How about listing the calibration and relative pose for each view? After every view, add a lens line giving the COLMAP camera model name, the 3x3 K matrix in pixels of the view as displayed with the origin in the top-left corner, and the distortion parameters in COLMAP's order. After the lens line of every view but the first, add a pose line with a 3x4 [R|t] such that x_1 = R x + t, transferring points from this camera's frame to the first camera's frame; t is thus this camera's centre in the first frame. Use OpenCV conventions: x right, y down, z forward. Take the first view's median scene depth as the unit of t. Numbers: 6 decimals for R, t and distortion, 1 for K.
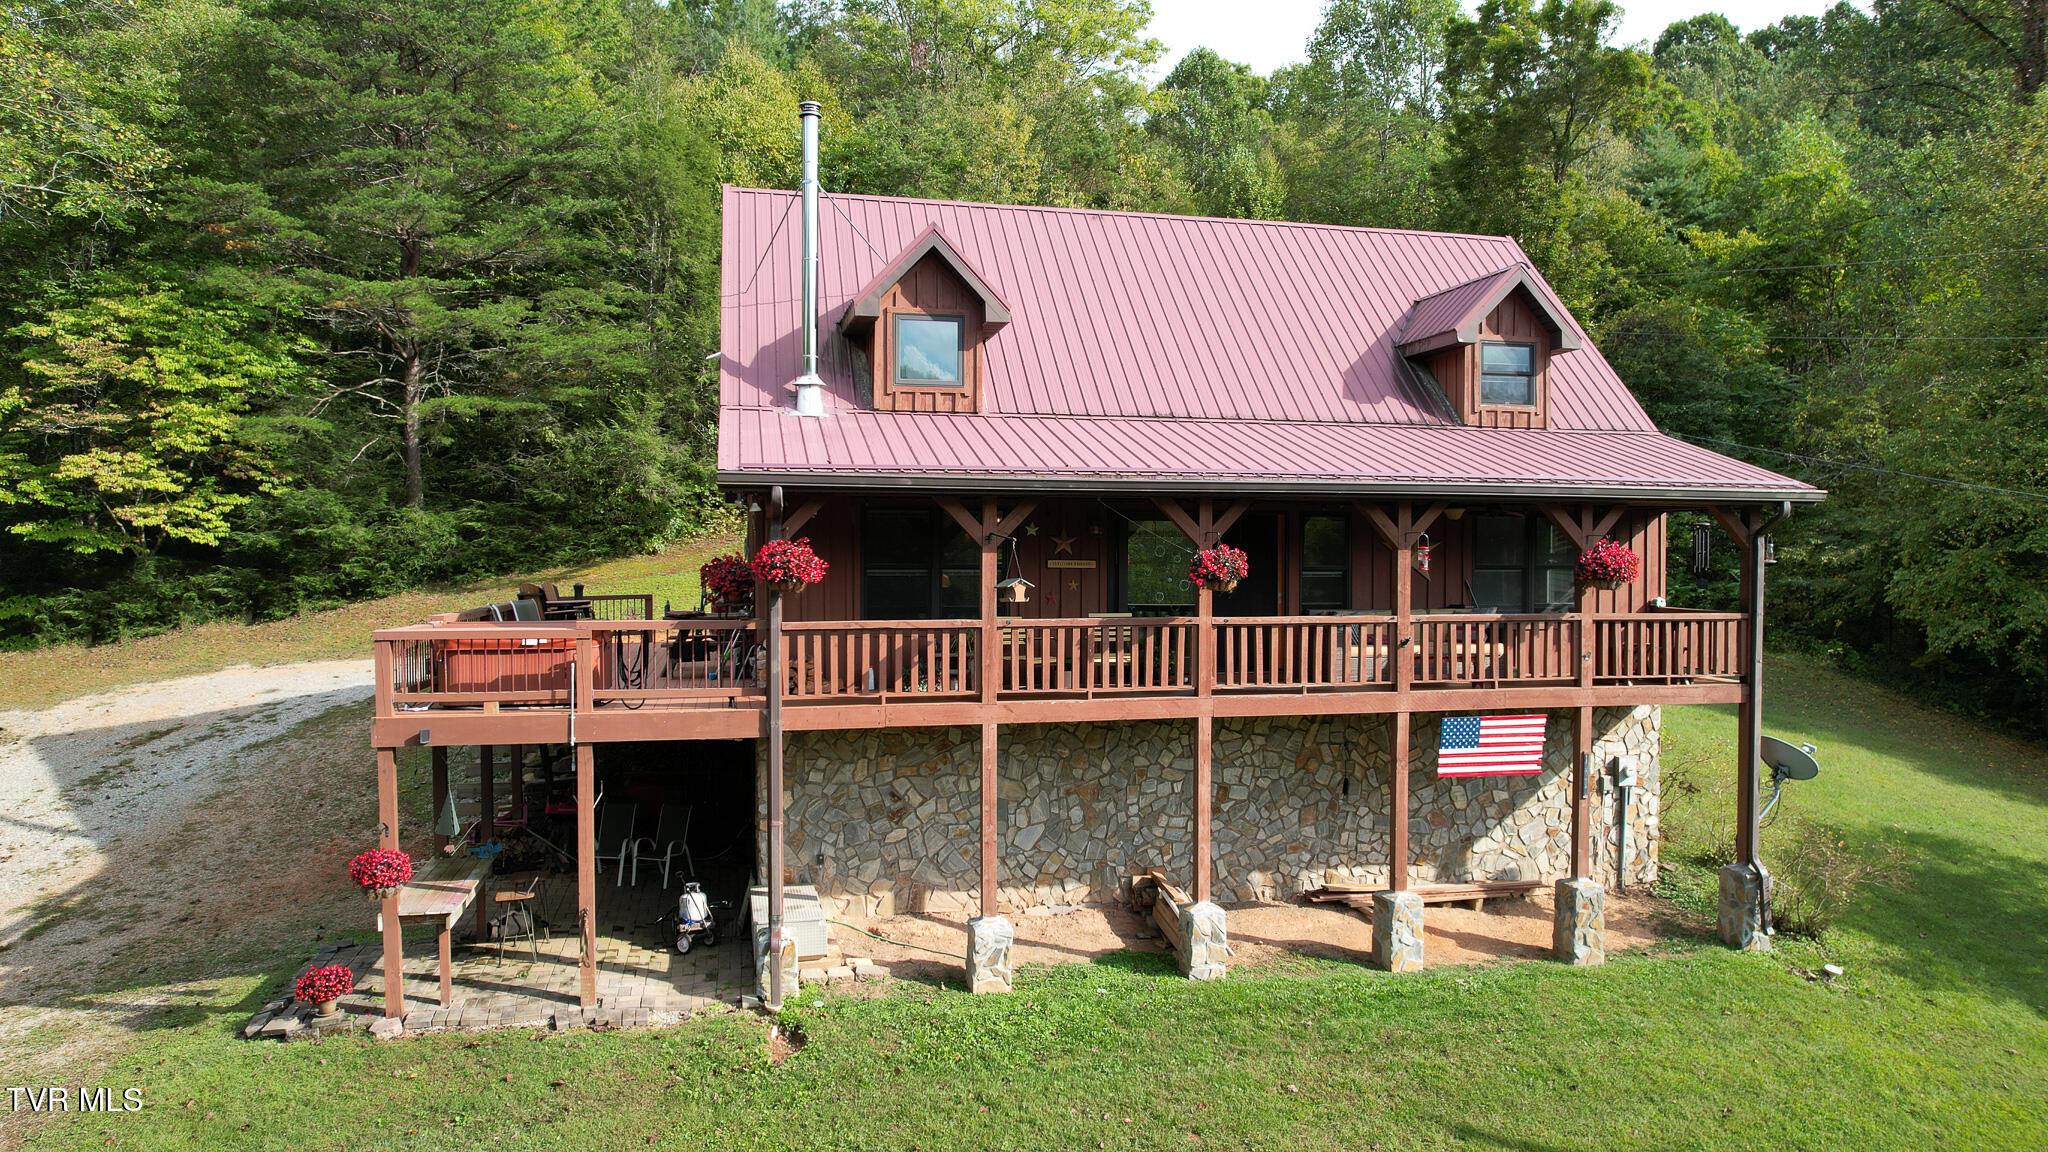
lens RADIAL K [[1314.0, 0, 1024.0], [0, 1314.0, 576.0], [0, 0, 1]] dist [-0.075665, 0.069260]
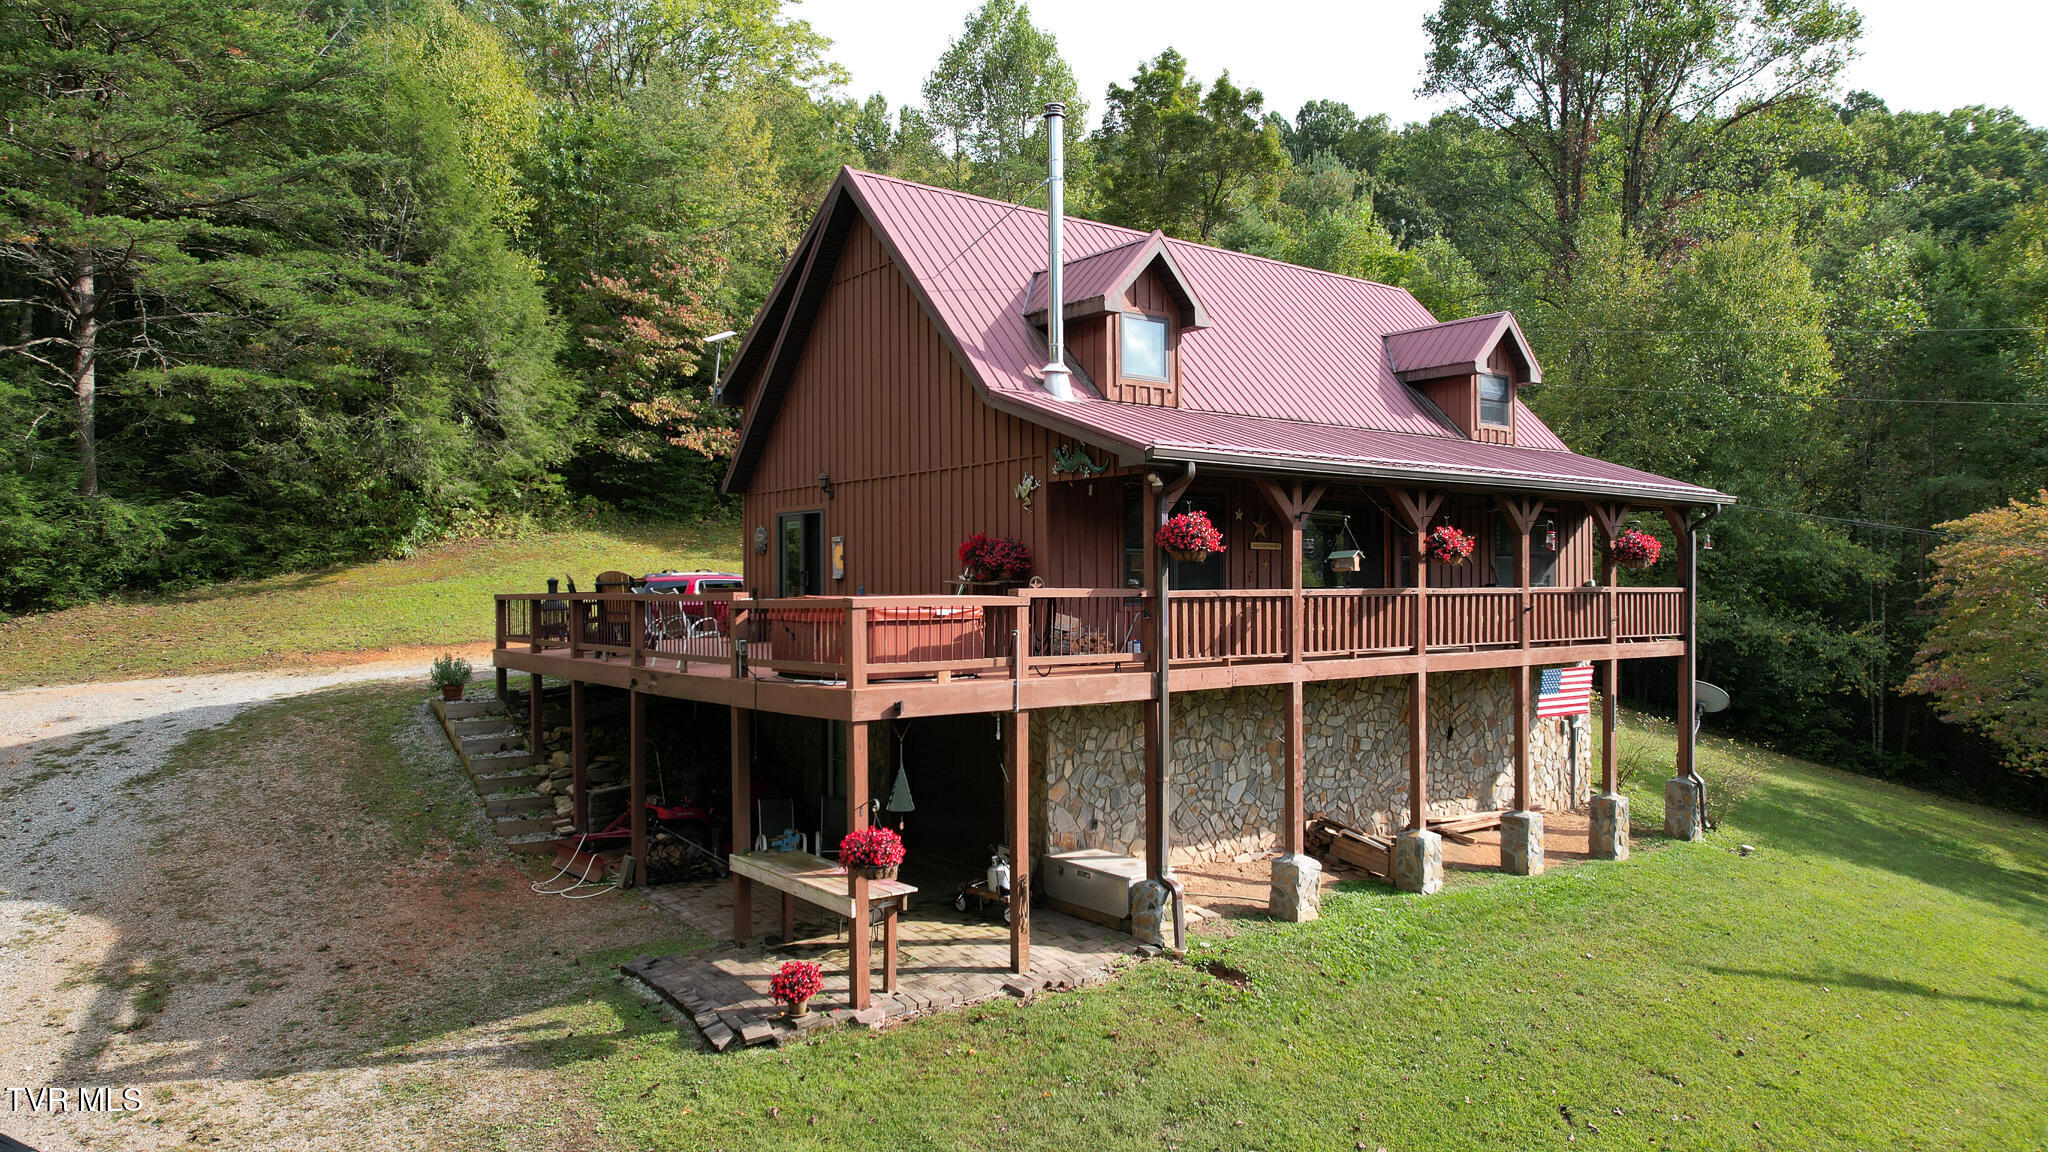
lens RADIAL K [[1314.0, 0, 1024.0], [0, 1314.0, 576.0], [0, 0, 1]] dist [-0.075665, 0.069260]
pose [[0.912984, -0.000518, 0.407995, -0.604325], [0.008853, 0.999789, -0.018541, 0.035105], [-0.407899, 0.020540, 0.912796, 0.057947]]
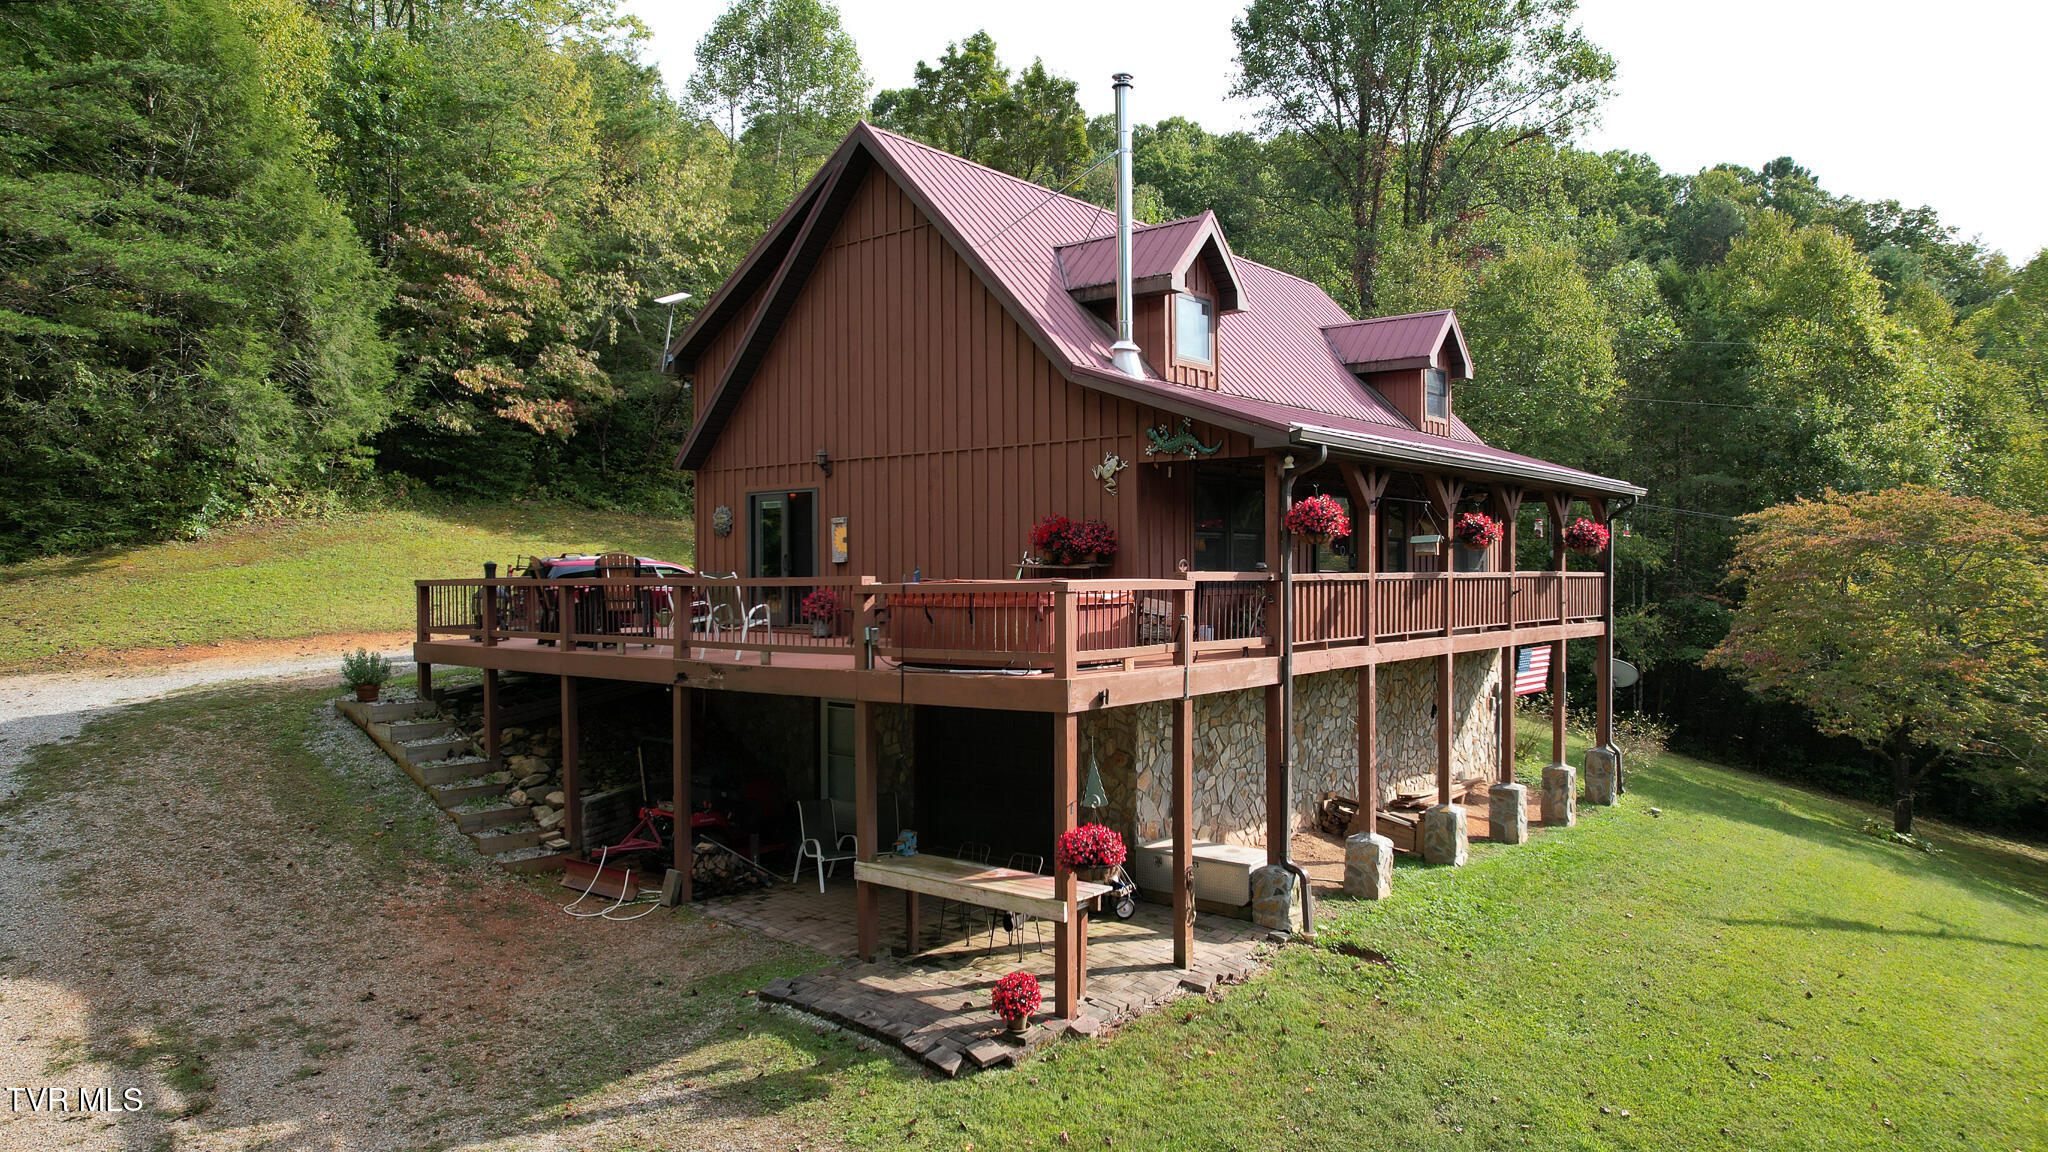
lens RADIAL K [[1314.0, 0, 1024.0], [0, 1314.0, 576.0], [0, 0, 1]] dist [-0.075665, 0.069260]
pose [[0.795783, -0.004961, 0.605562, -0.829385], [0.011107, 0.999918, -0.006404, 0.034390], [-0.605481, 0.011822, 0.795772, 0.236409]]
